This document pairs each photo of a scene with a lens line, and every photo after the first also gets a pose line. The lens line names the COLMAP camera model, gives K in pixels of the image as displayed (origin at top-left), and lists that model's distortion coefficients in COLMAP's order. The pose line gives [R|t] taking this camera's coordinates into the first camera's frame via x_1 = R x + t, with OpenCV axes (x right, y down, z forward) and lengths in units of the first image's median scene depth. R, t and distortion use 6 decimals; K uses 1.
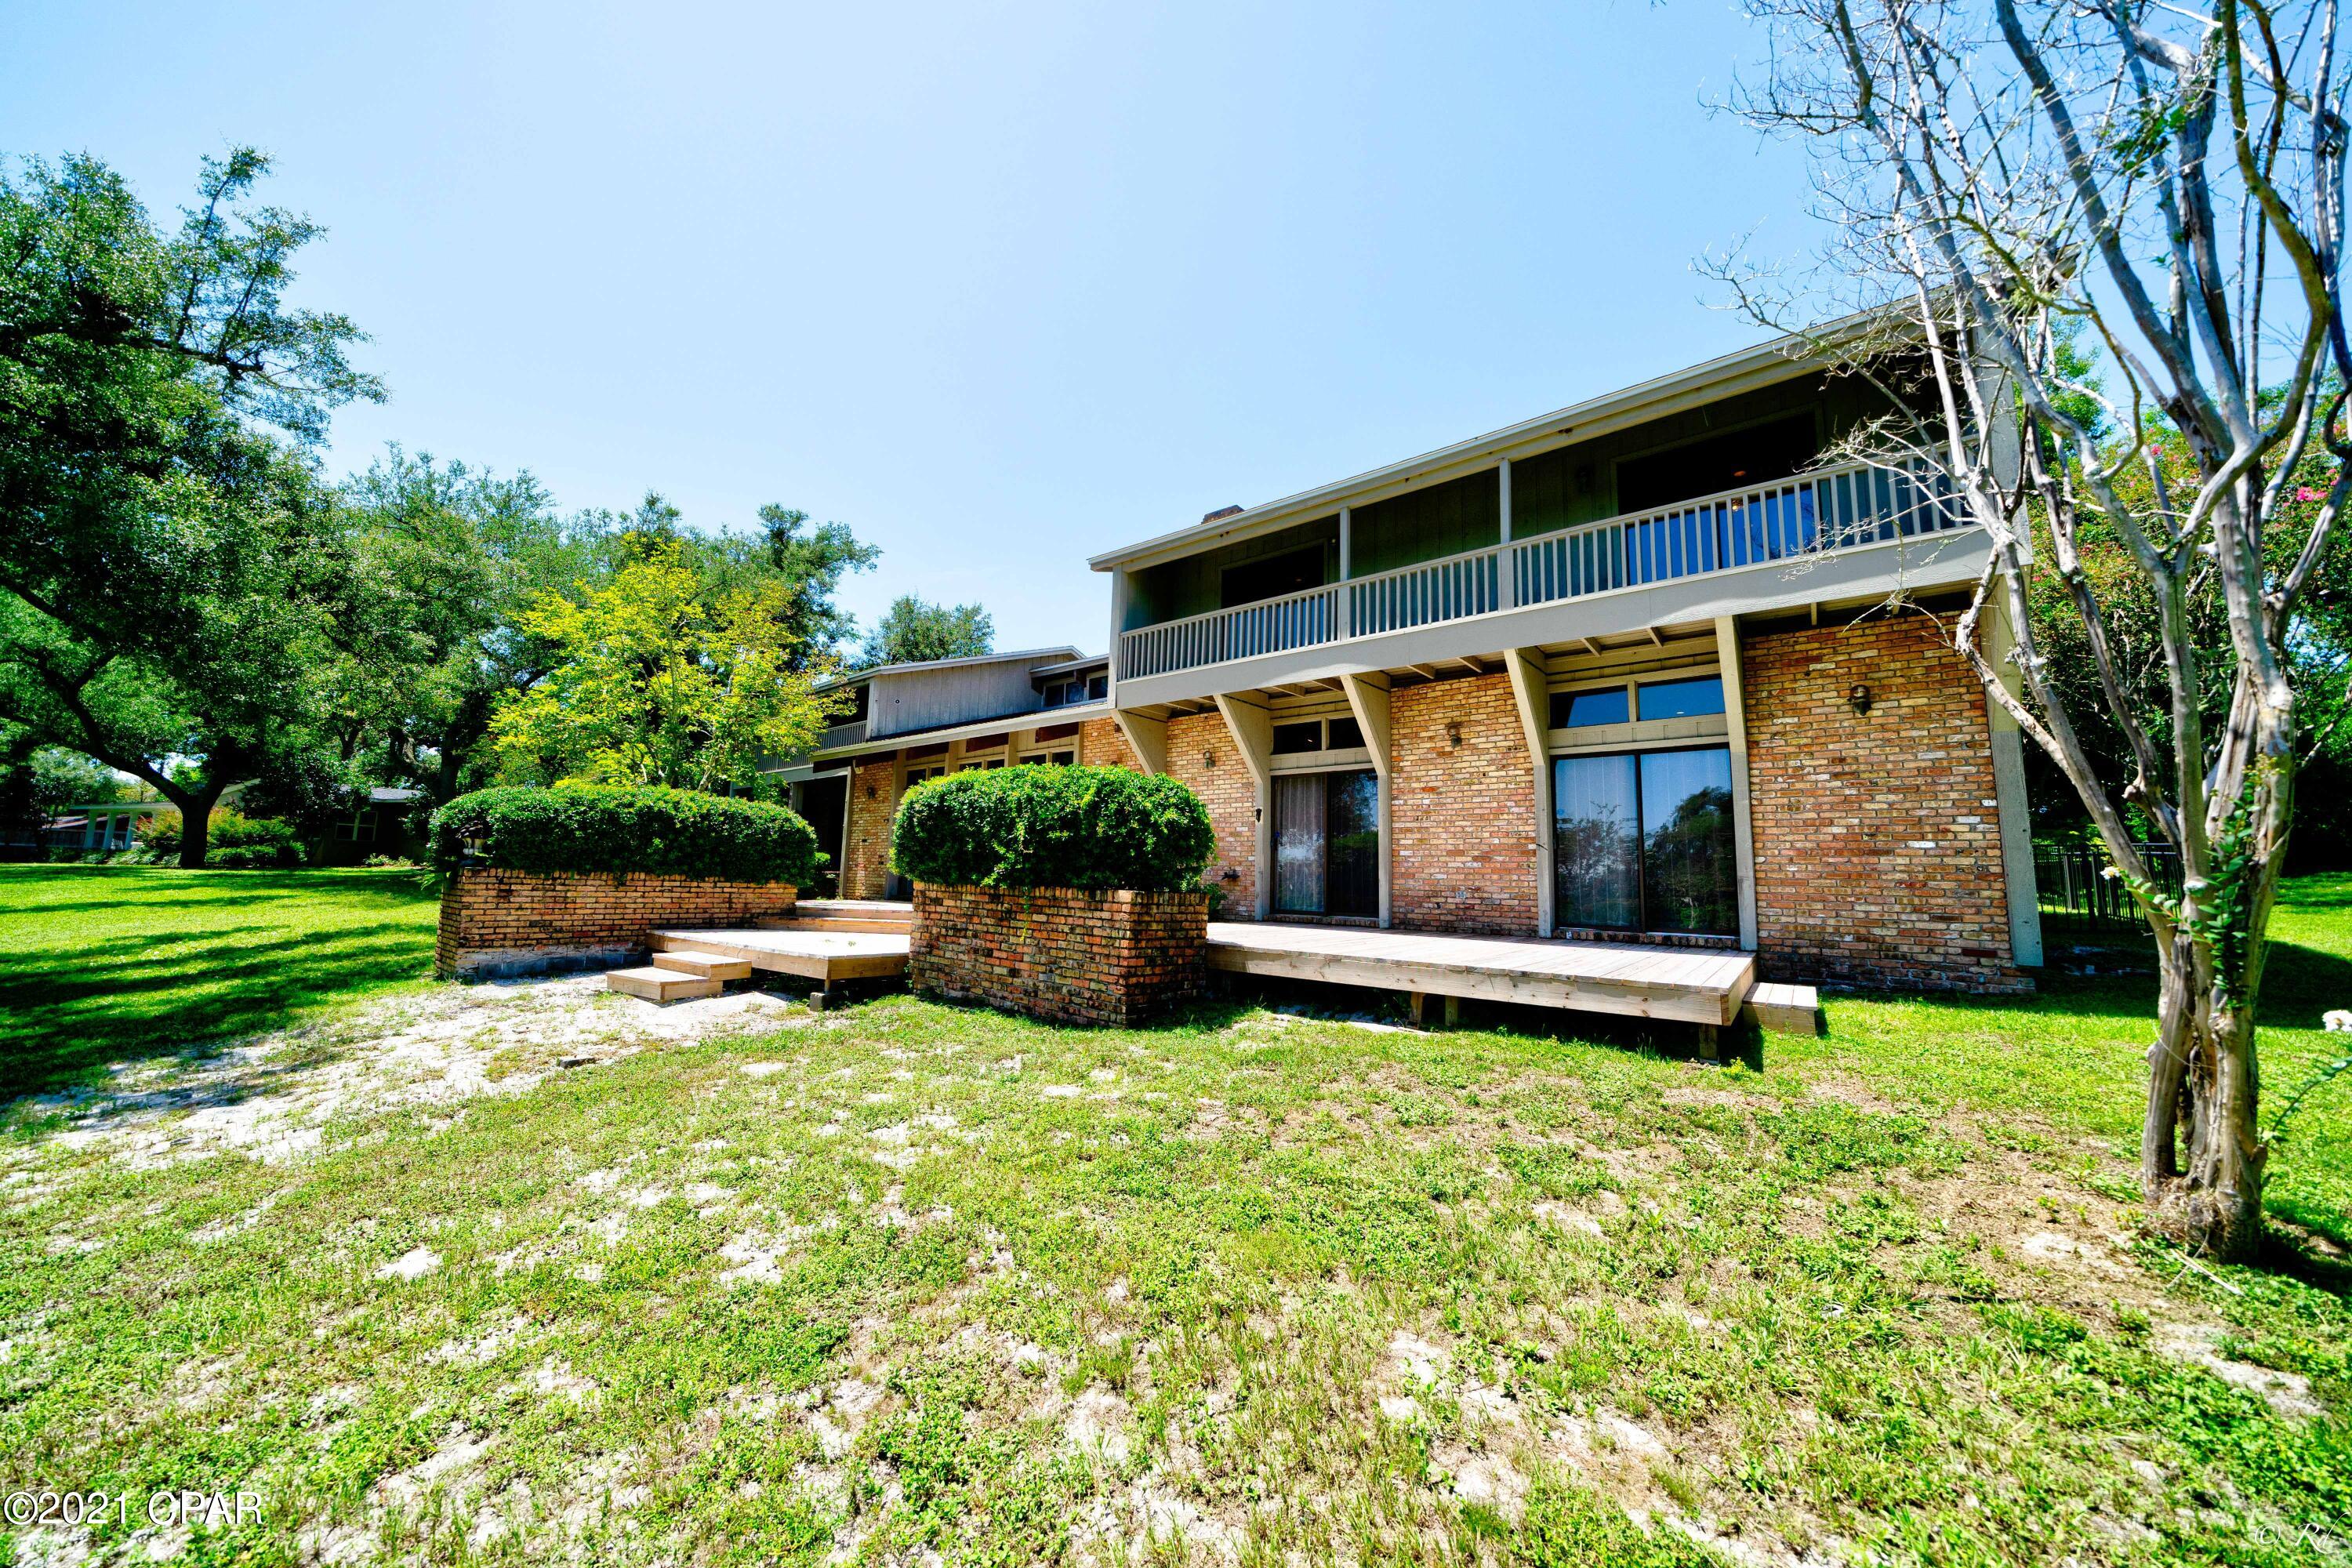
lens RADIAL K [[804.6, 0, 1182.1], [0, 804.6, 784.4], [0, 0, 1]] dist [-0.000616, 0.000040]
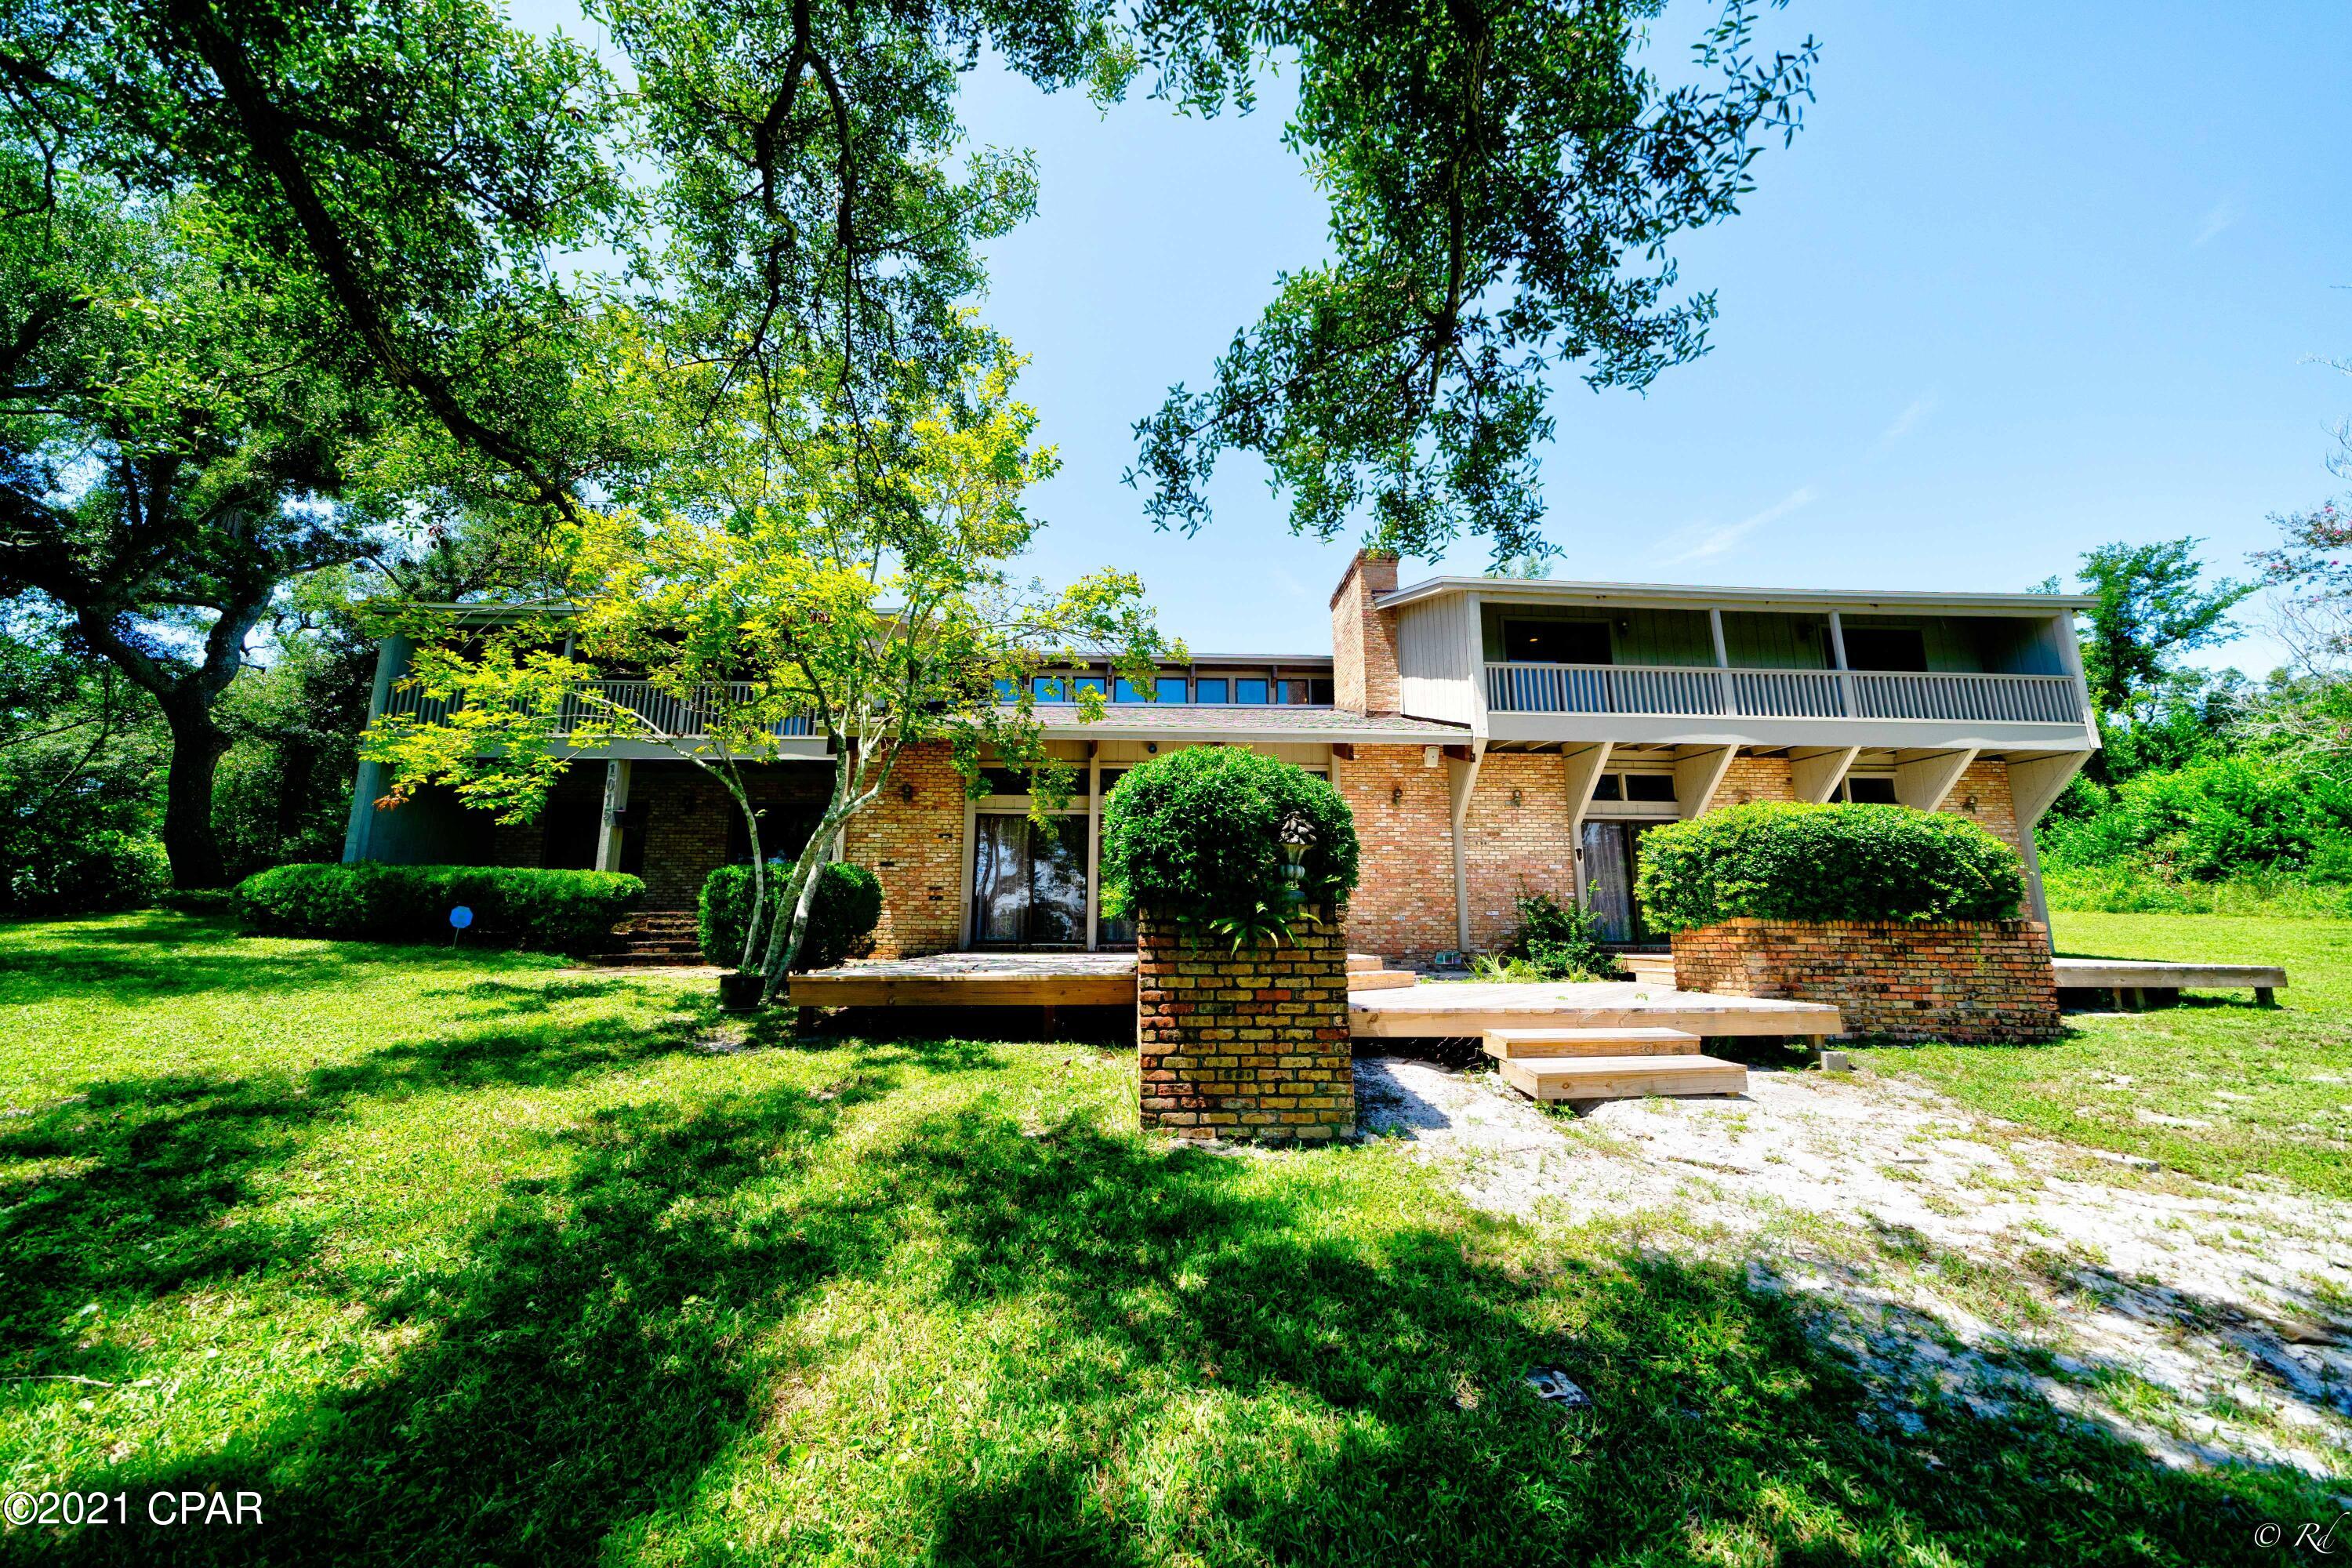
lens RADIAL K [[799.9, 0, 1172.7], [0, 799.9, 788.3], [0, 0, 1]] dist [-0.002696, 0.000047]
pose [[0.746346, 0.092998, 0.659029, -1.574213], [-0.066505, 0.995655, -0.065184, 0.085214], [-0.662227, 0.004821, 0.749288, 0.840474]]
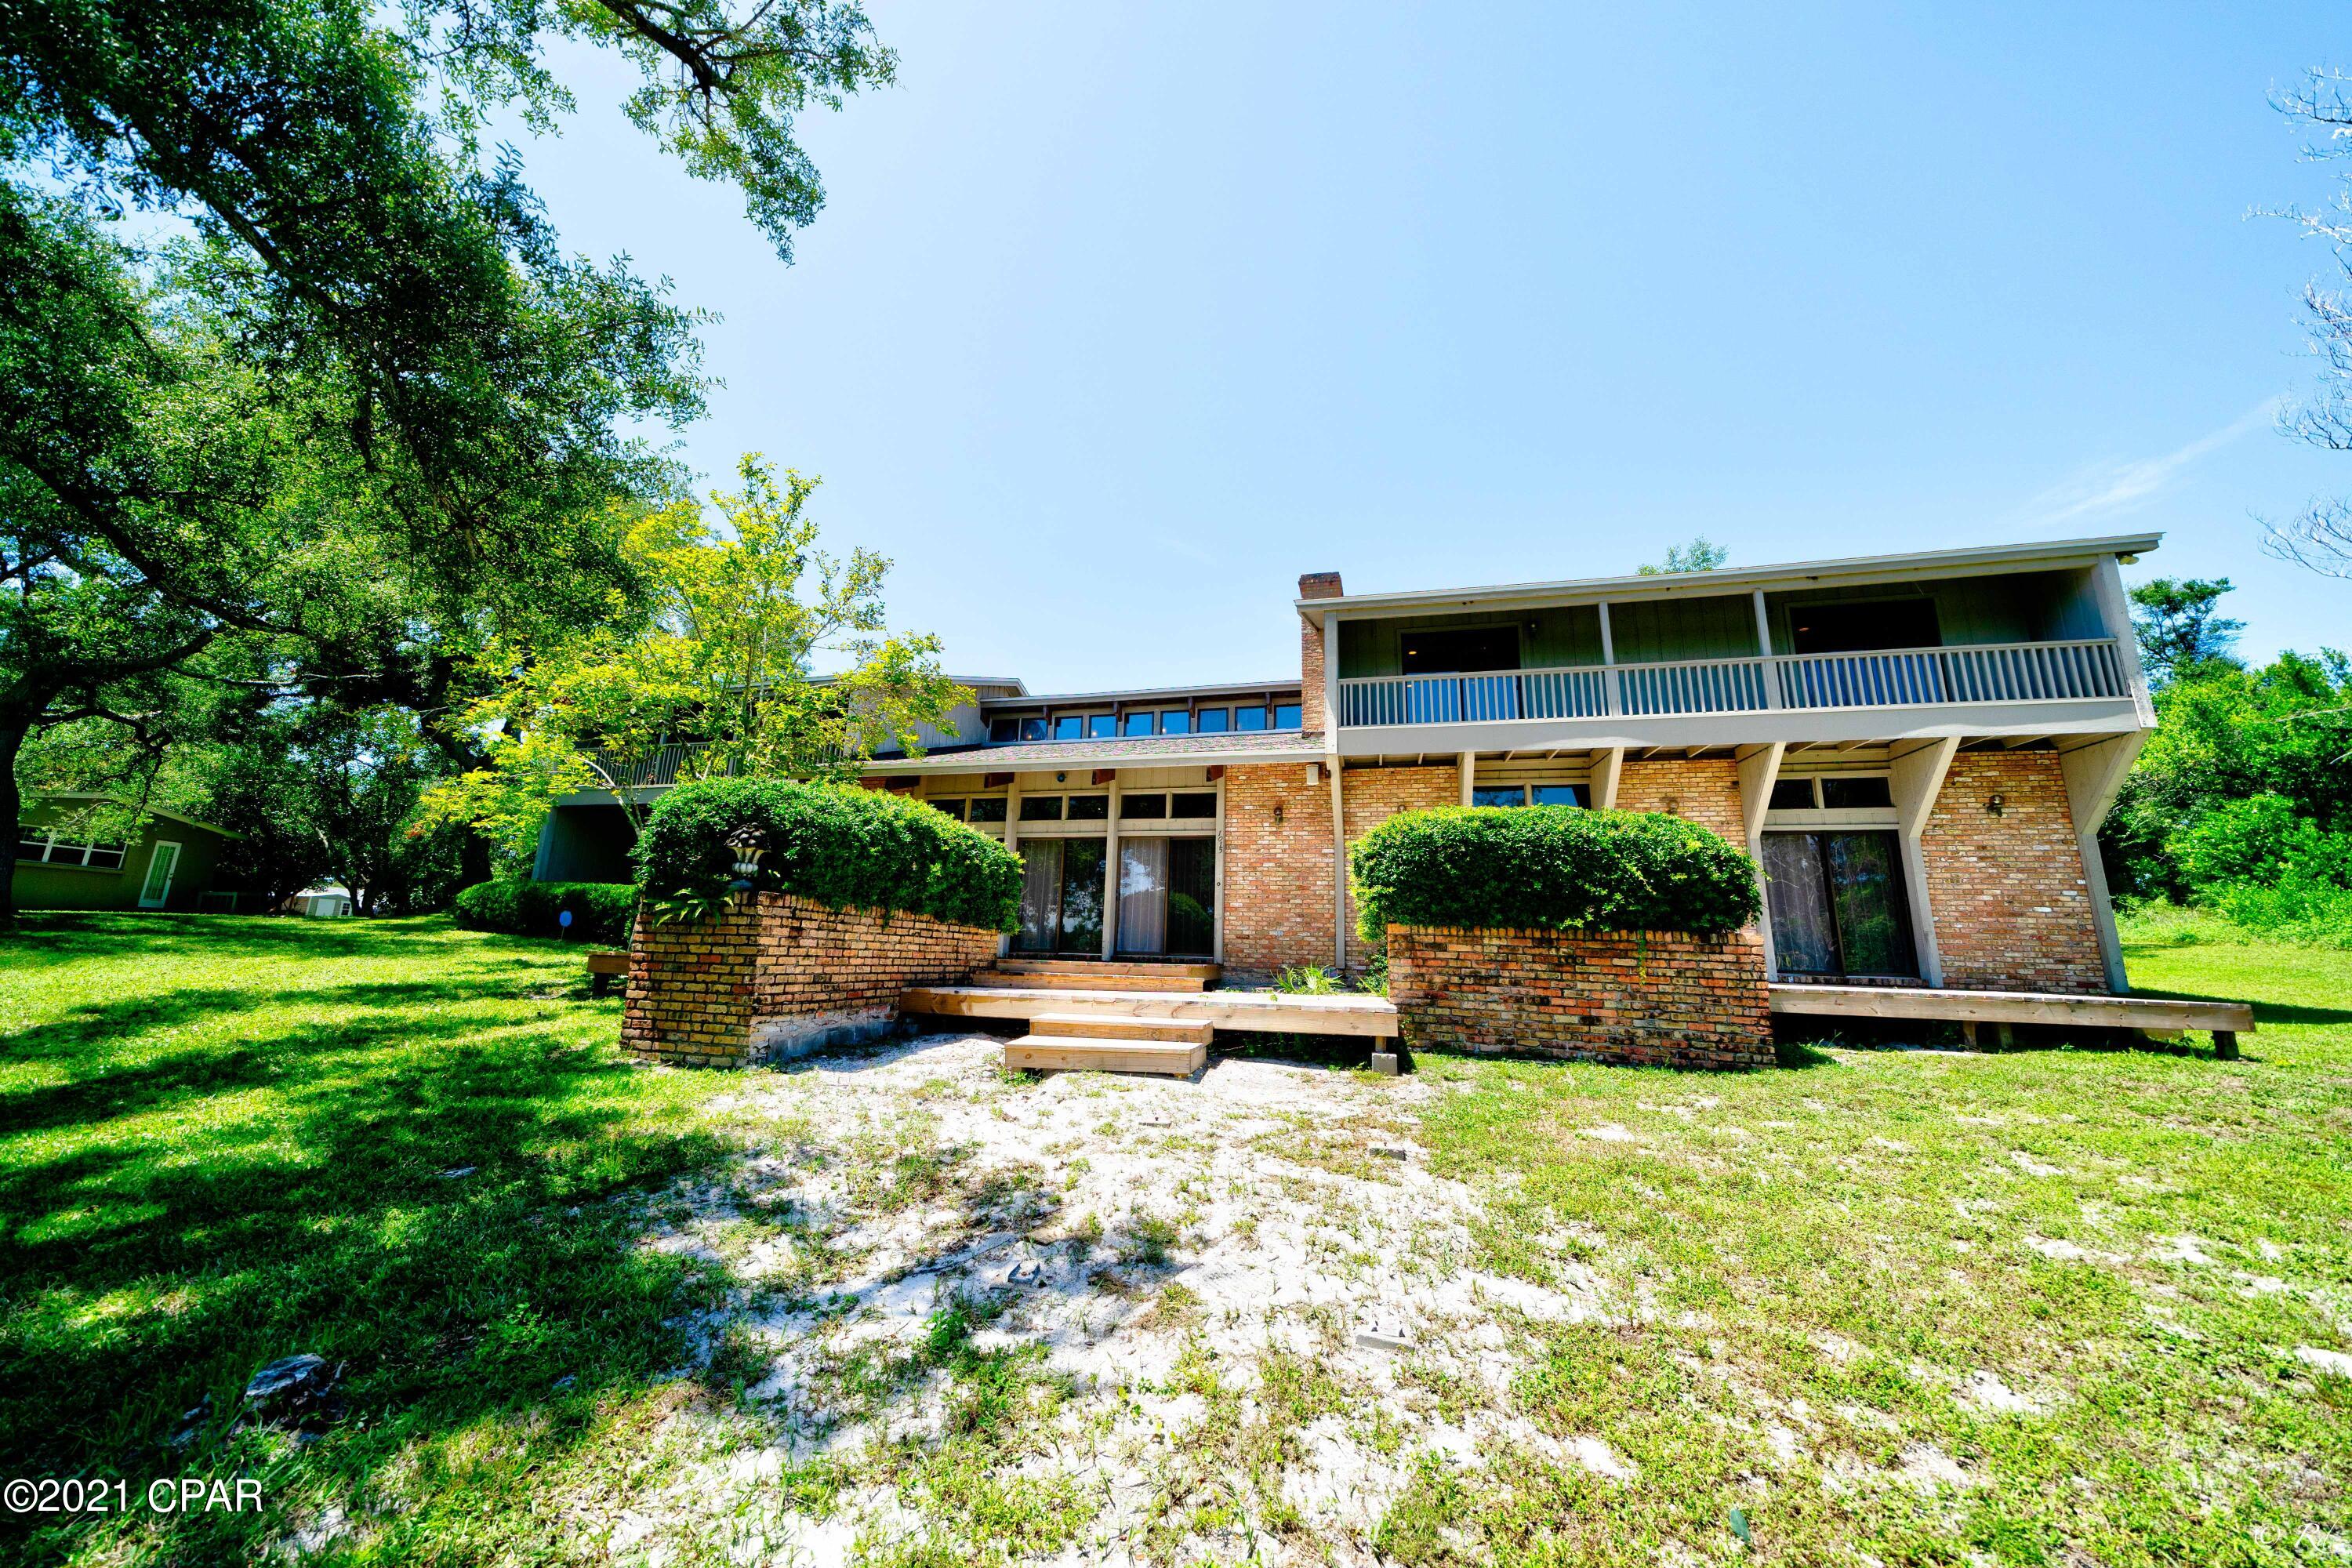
lens RADIAL K [[799.9, 0, 1172.7], [0, 799.9, 788.3], [0, 0, 1]] dist [-0.002696, 0.000047]
pose [[0.910365, 0.087262, 0.404501, -1.034489], [-0.056987, 0.994637, -0.086317, 0.067387], [-0.409863, 0.055529, 0.910455, 0.312460]]
